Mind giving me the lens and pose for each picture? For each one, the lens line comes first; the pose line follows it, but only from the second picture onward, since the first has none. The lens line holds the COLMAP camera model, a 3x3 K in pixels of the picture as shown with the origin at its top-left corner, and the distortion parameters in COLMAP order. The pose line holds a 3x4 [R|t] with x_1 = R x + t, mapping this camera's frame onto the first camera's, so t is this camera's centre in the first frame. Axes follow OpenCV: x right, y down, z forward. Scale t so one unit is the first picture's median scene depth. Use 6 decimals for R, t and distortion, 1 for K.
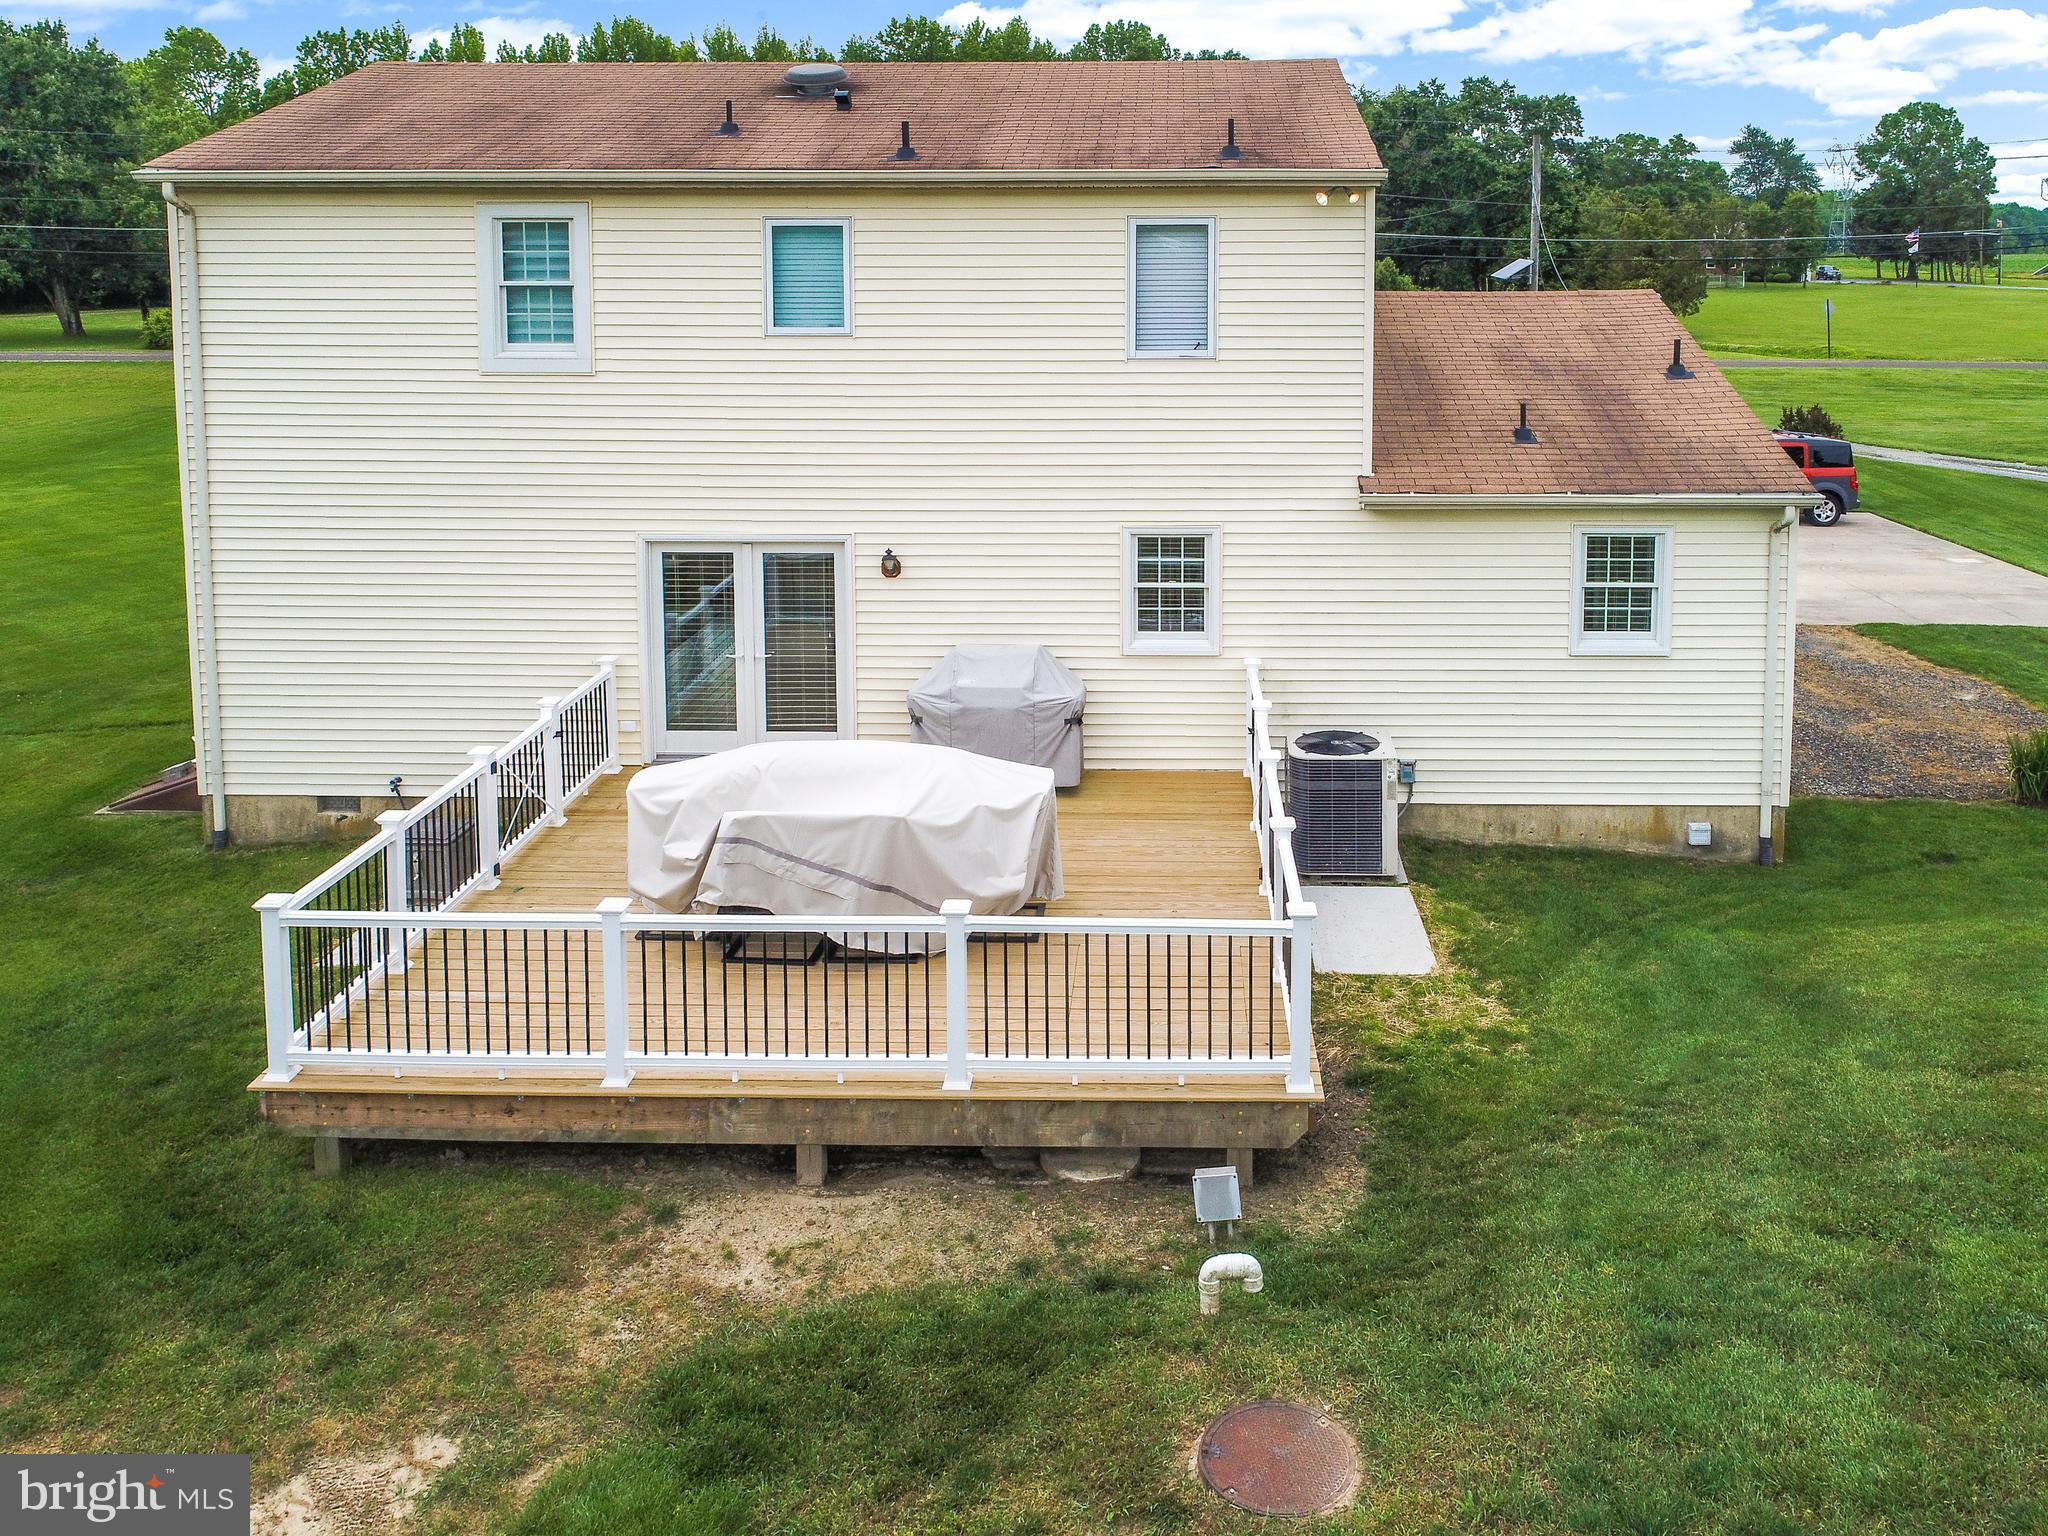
lens RADIAL K [[1612.5, 0, 1131.5], [0, 1612.5, 409.7], [0, 0, 1]] dist [0.000165, 0.000171]
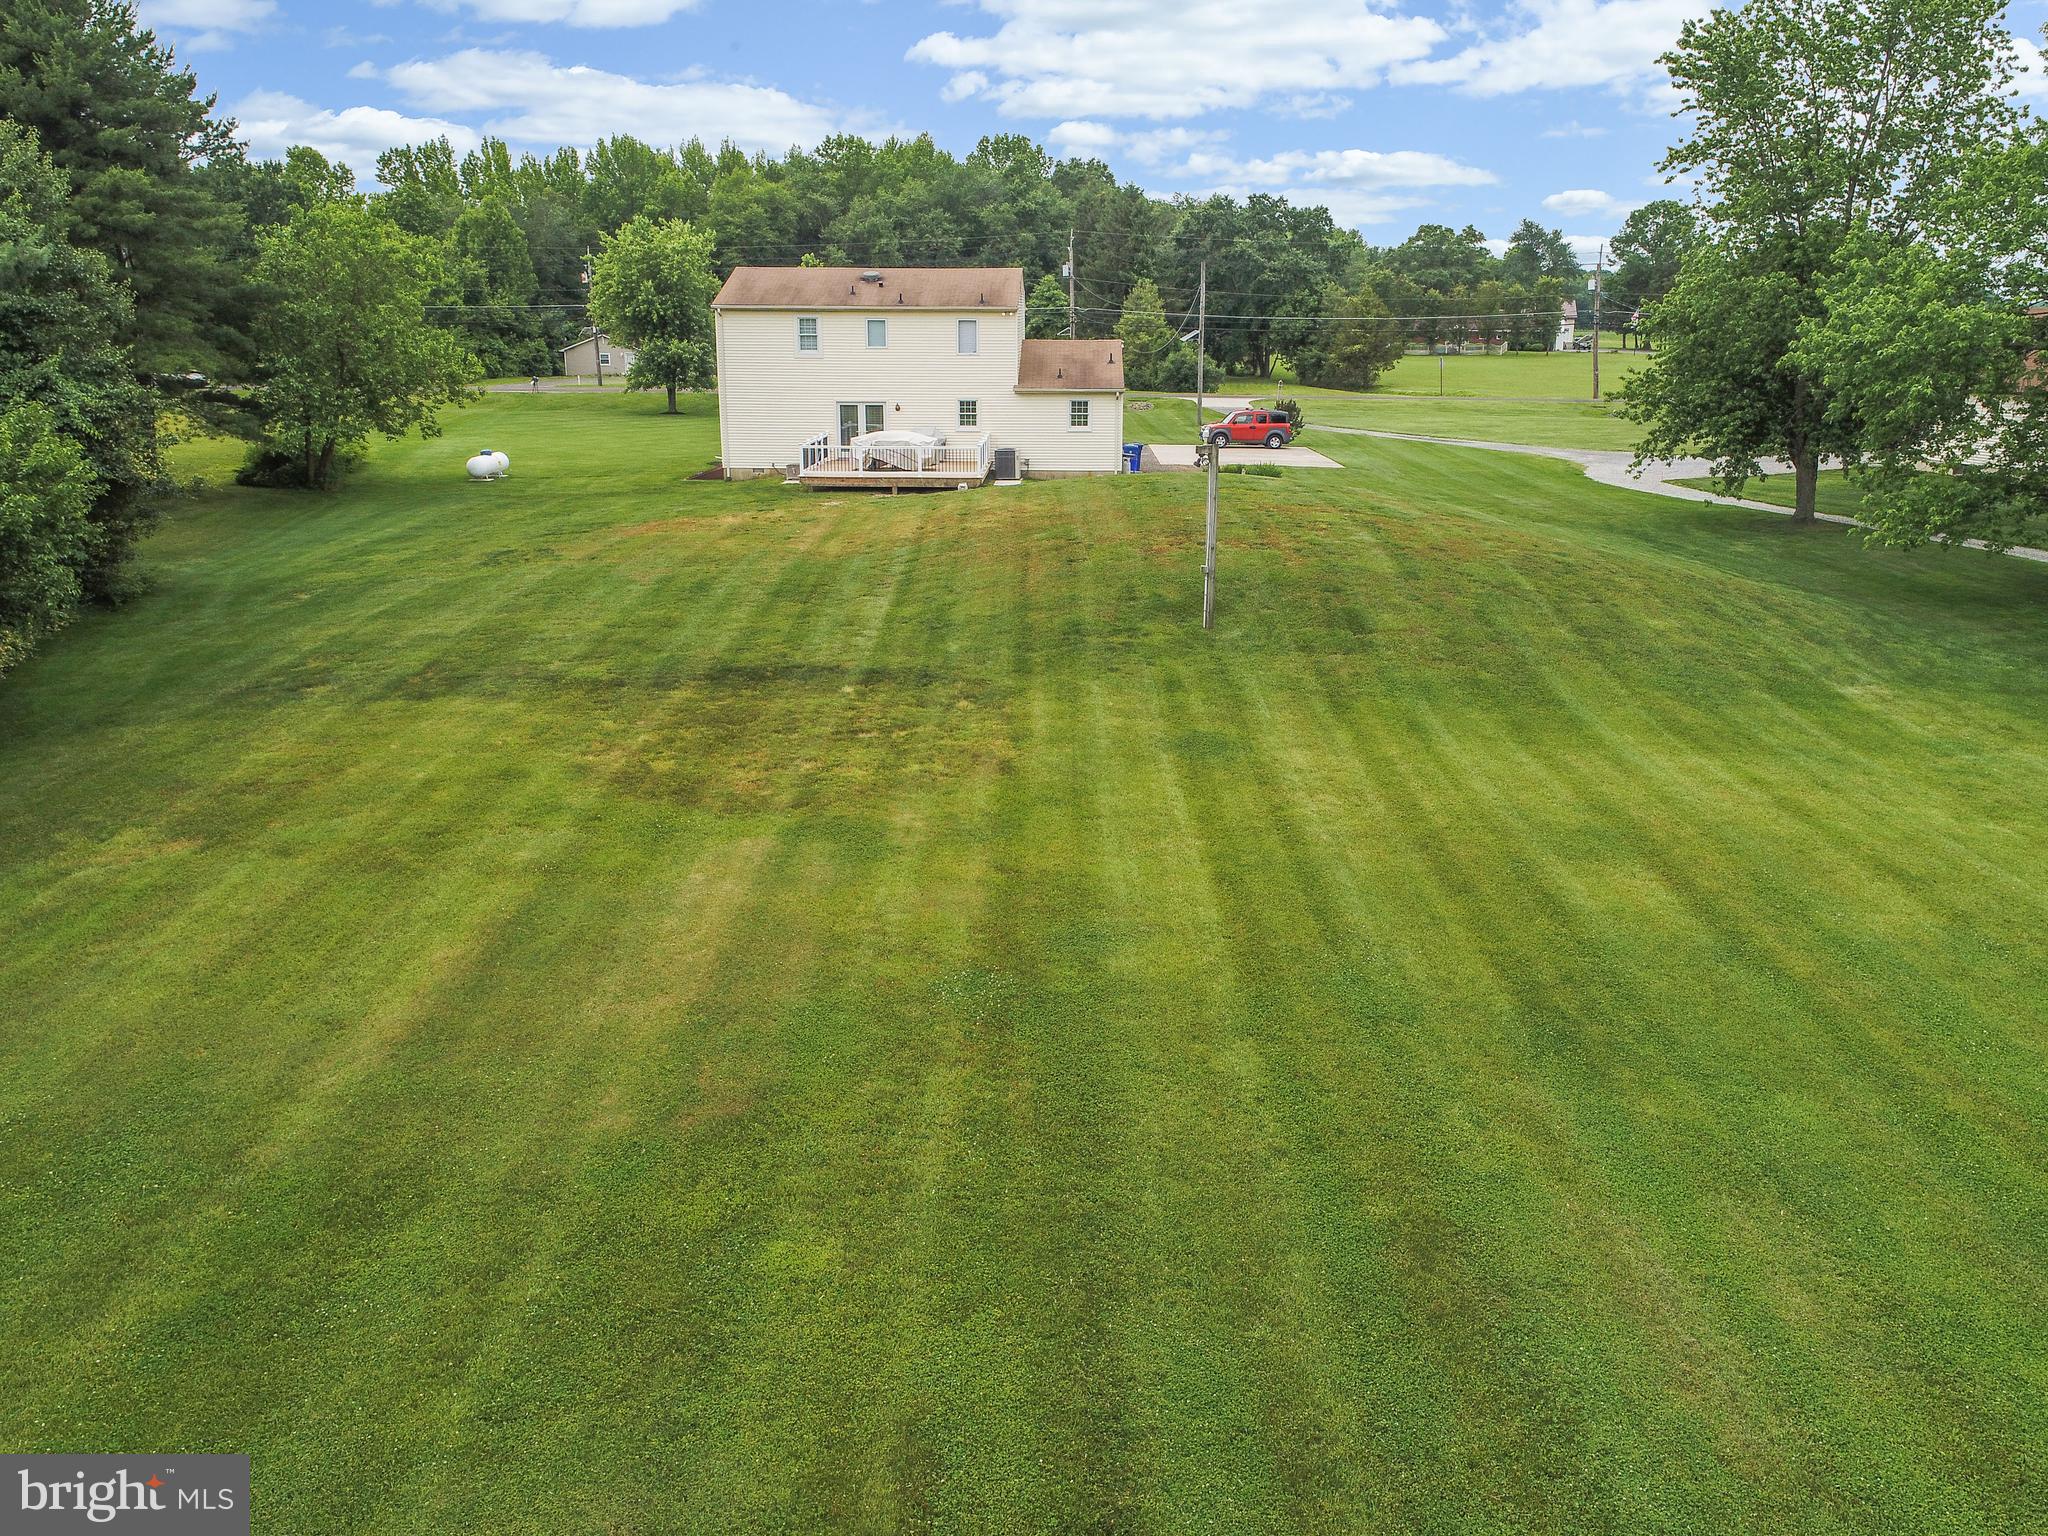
lens RADIAL K [[1552.0, 0, 1024.0], [0, 1552.0, 768.0], [0, 0, 1]] dist [-0.006565, -0.003401]
pose [[0.999957, 0.006669, -0.006391, 0.195056], [-0.005399, 0.983388, 0.181433, 0.276285], [0.007495, -0.181391, 0.983382, -2.950850]]
